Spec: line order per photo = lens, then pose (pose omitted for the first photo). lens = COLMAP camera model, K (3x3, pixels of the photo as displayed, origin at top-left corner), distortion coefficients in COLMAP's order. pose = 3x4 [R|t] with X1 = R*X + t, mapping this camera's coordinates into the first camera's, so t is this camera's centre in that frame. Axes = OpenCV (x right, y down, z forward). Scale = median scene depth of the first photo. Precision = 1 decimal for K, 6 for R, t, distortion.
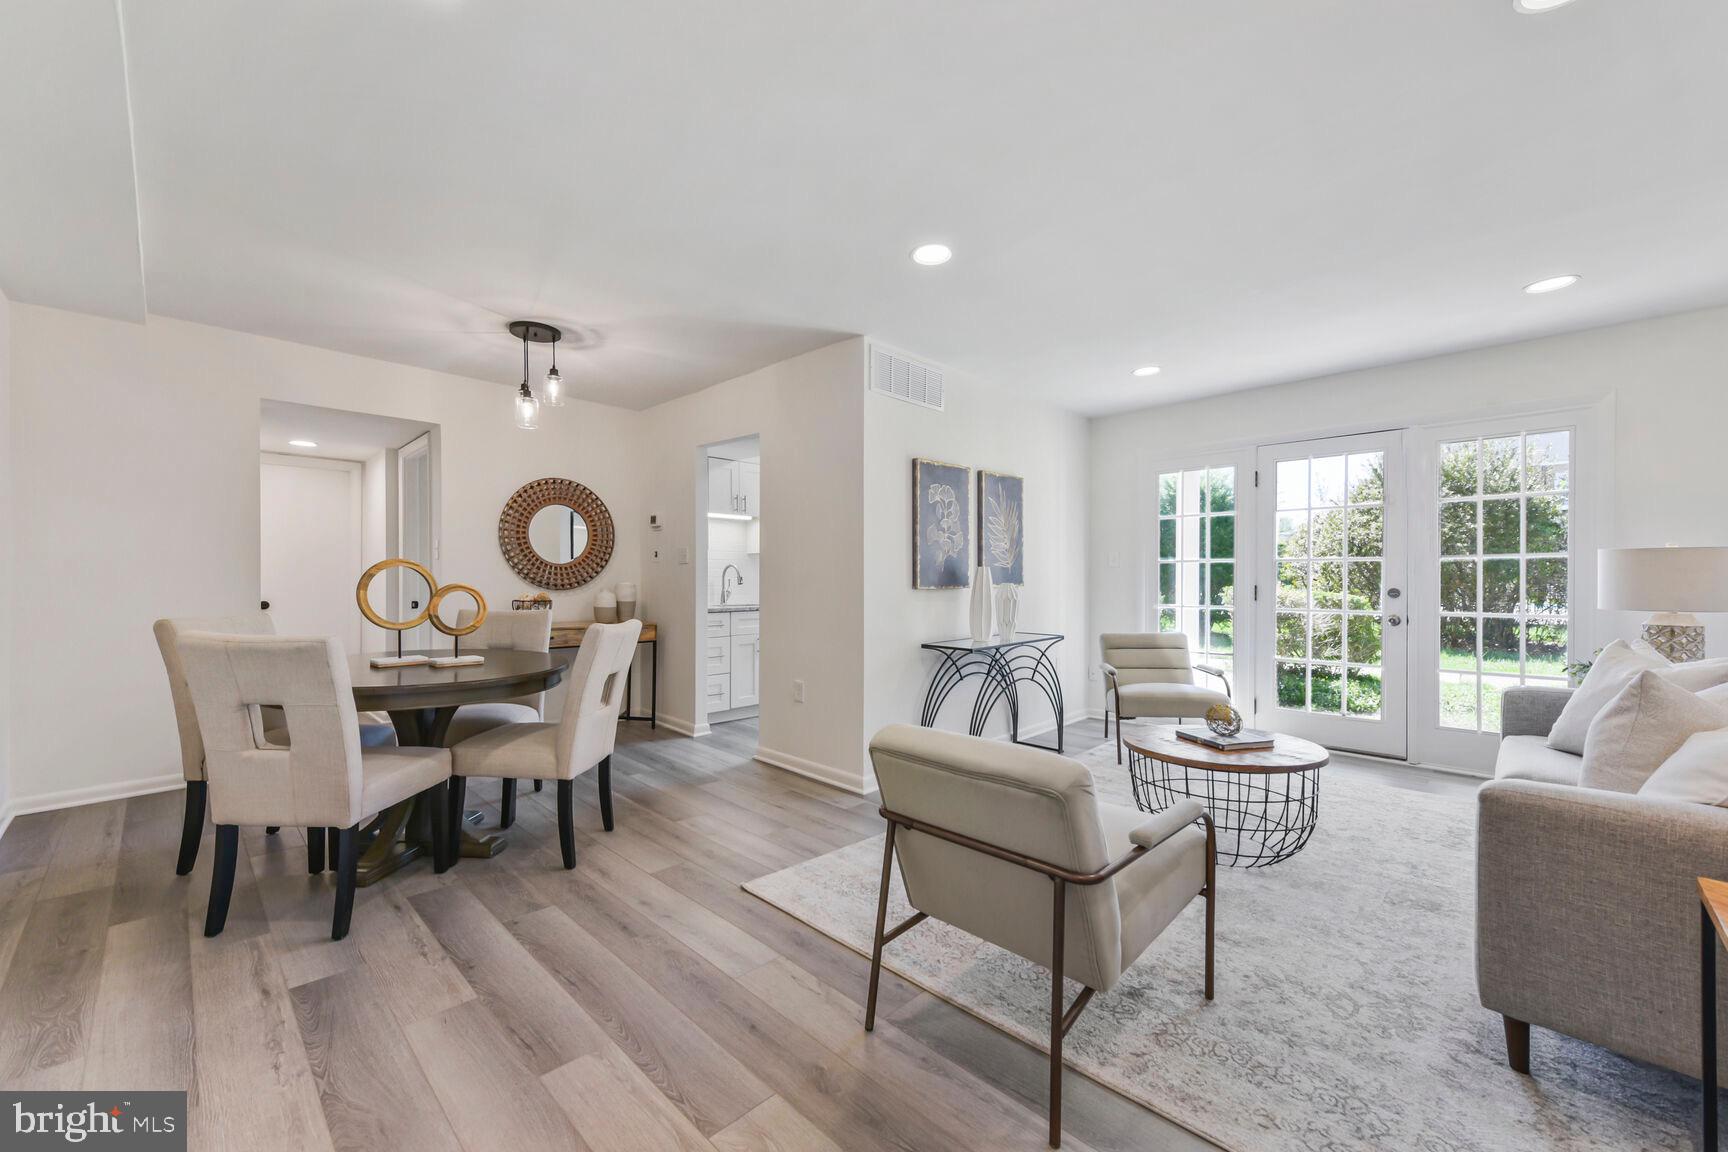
lens RADIAL K [[674.8, 0, 860.8], [0, 674.8, 581.8], [0, 0, 1]] dist [0.012278, -0.000074]
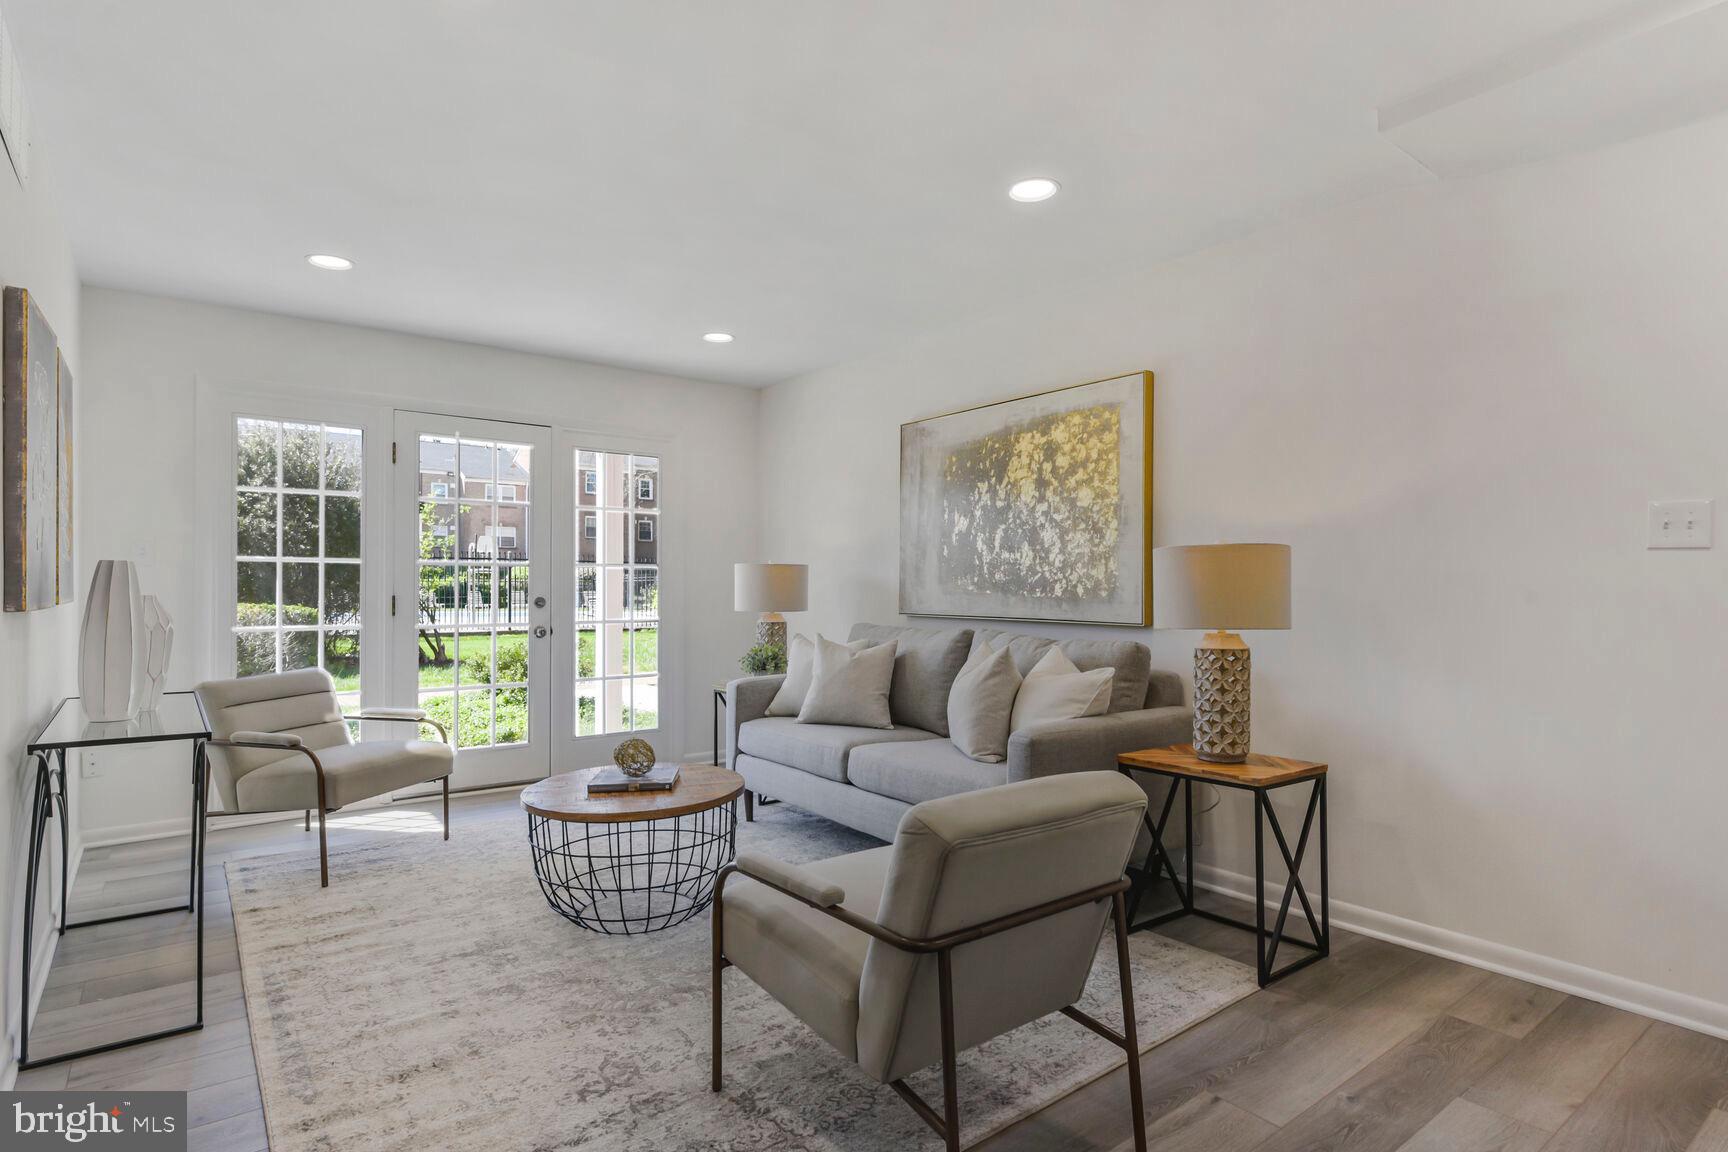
lens RADIAL K [[893.5, 0, 856.3], [0, 893.5, 590.1], [0, 0, 1]] dist [0.001091, 0.000157]
pose [[0.147222, -0.003162, 0.989098, -0.402434], [0.003575, 0.999990, 0.002664, -0.002179], [-0.989097, 0.003144, 0.147232, 0.456850]]
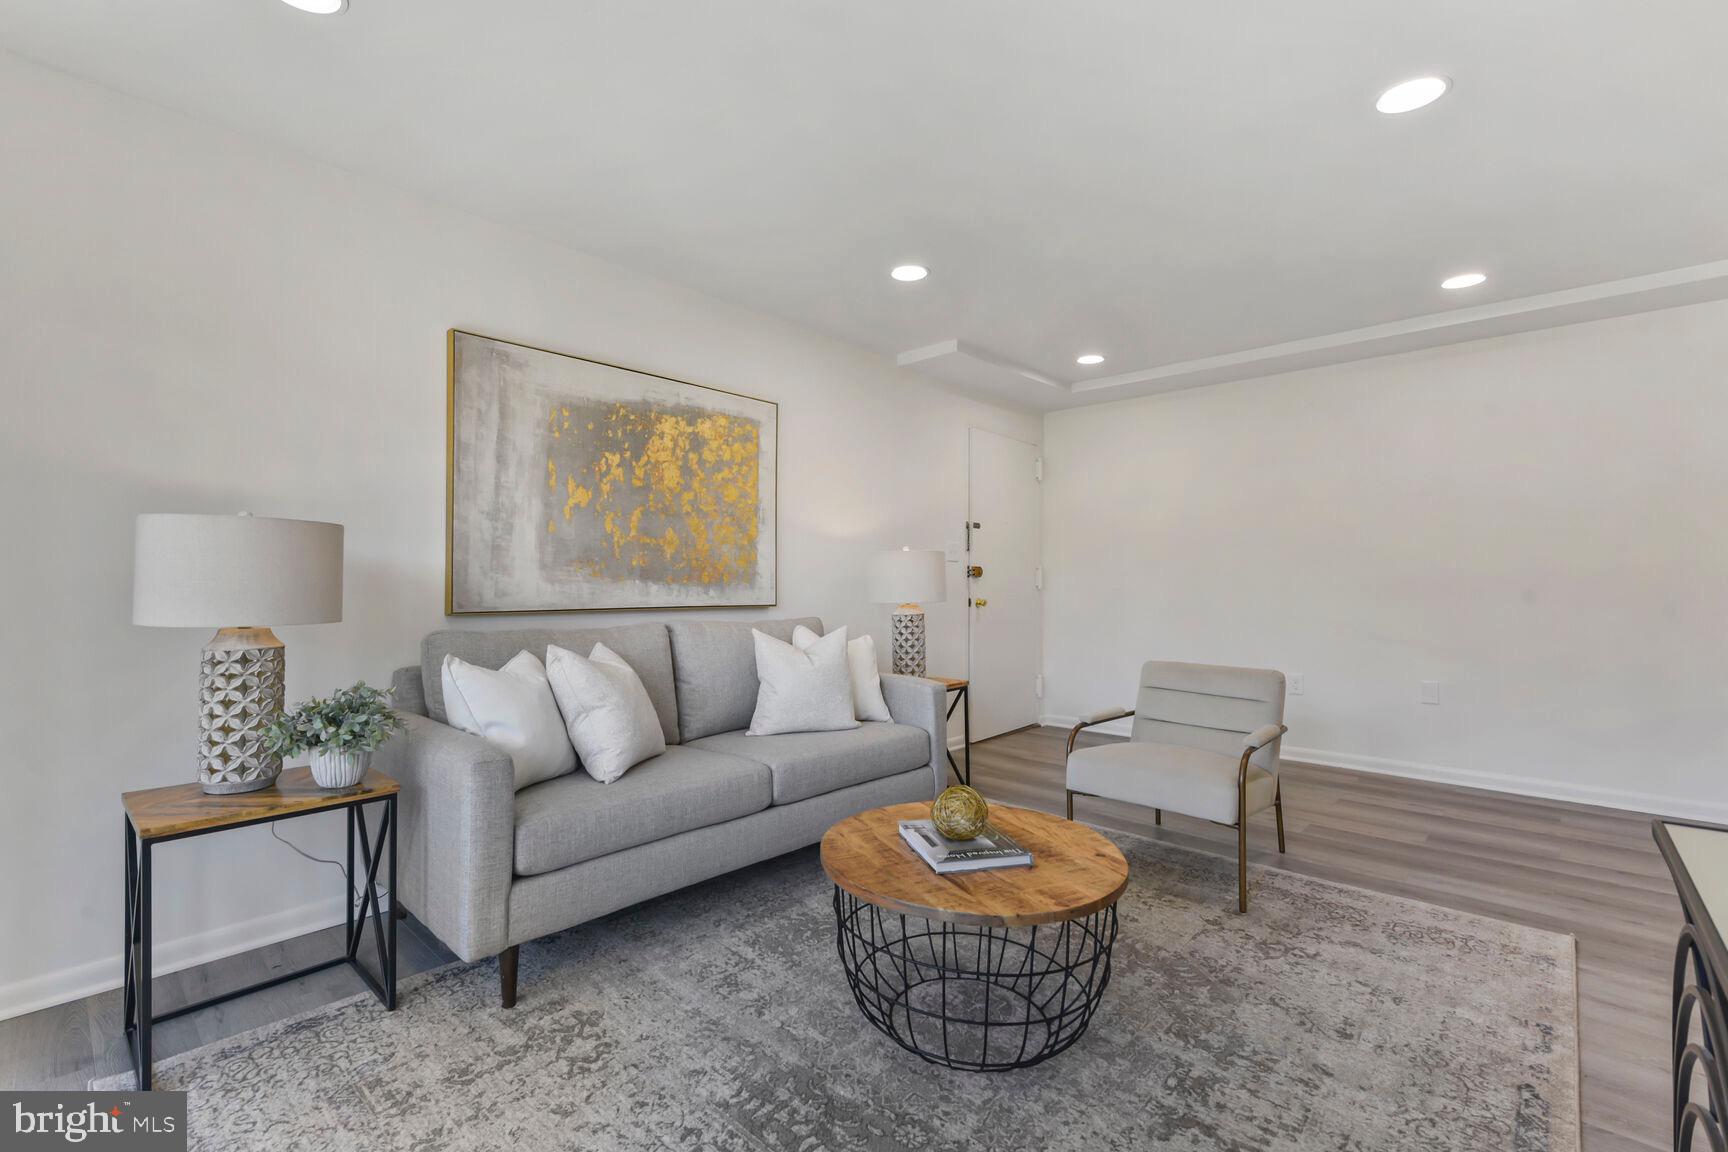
lens RADIAL K [[763.2, 0, 860.4], [0, 763.2, 573.1], [0, 0, 1]] dist [0.011762, -0.000024]
pose [[-0.999444, -0.004890, -0.032974, 0.516785], [-0.004870, 0.999988, -0.000671, -0.004268], [0.032977, -0.000510, -0.999456, 1.332359]]
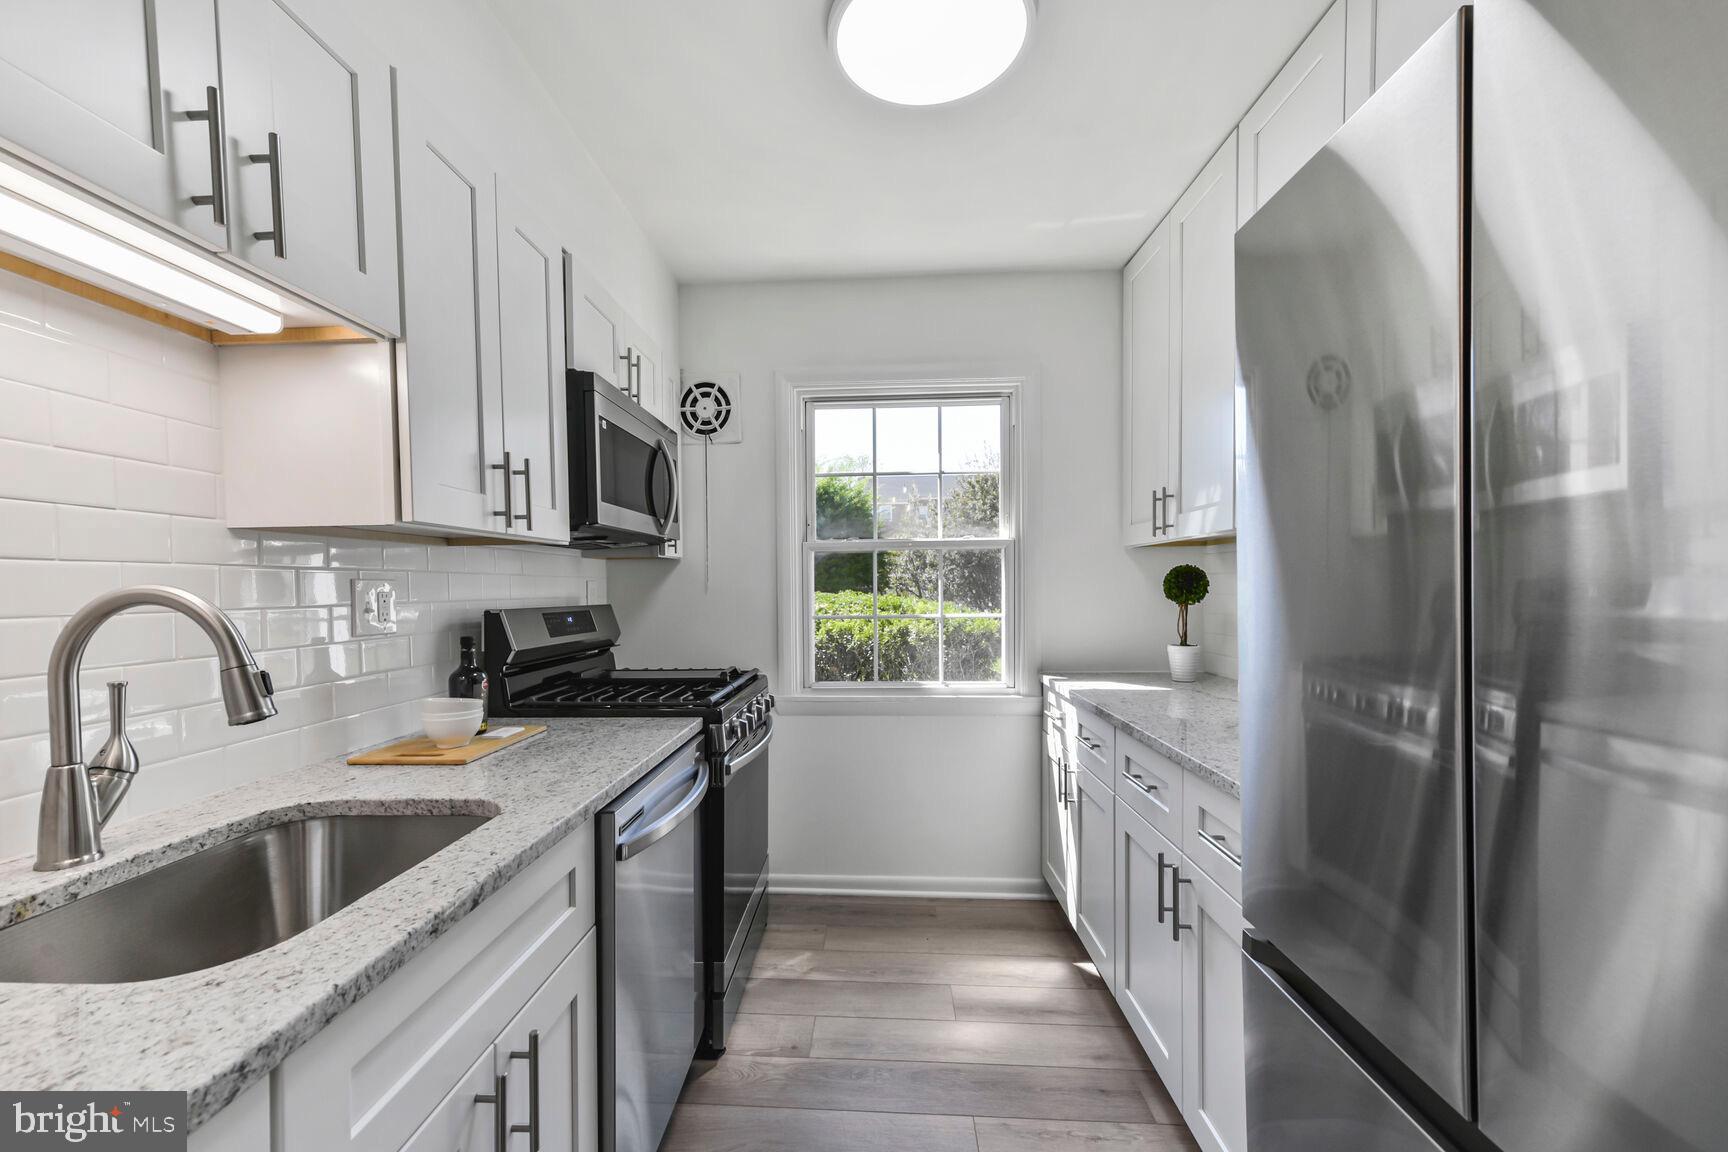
lens RADIAL K [[686.5, 0, 844.5], [0, 686.5, 604.7], [0, 0, 1]] dist [0.001234, -0.000146]
pose [[0.752375, -0.025769, 0.658230, -0.279836], [0.012413, 0.999612, 0.024945, -0.038994], [-0.658618, -0.010597, 0.752403, 1.248744]]
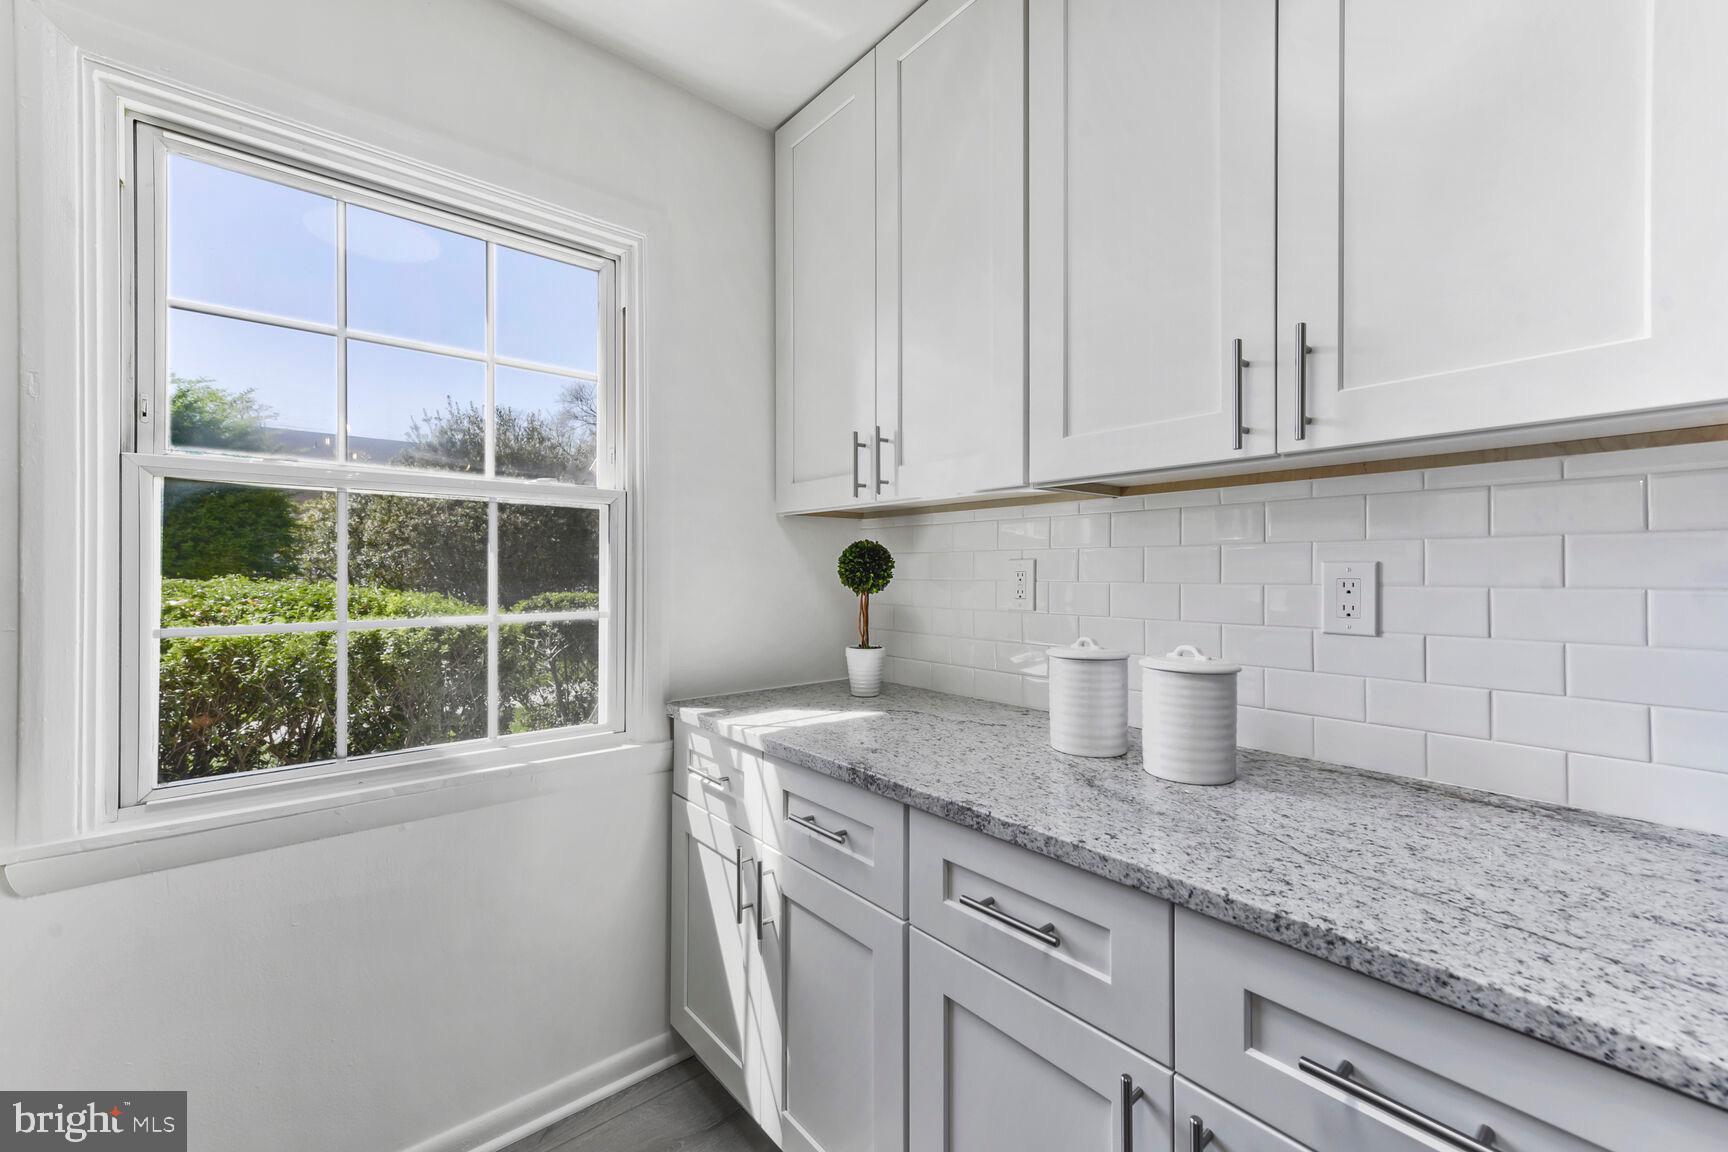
lens RADIAL K [[690.3, 0, 859.1], [0, 690.3, 568.0], [0, 0, 1]] dist [0.015934, 0.000032]
pose [[0.101592, 0.003358, 0.994820, -0.089721], [0.004590, 0.999982, -0.003844, -0.034431], [-0.994816, 0.004957, 0.101575, 1.494767]]
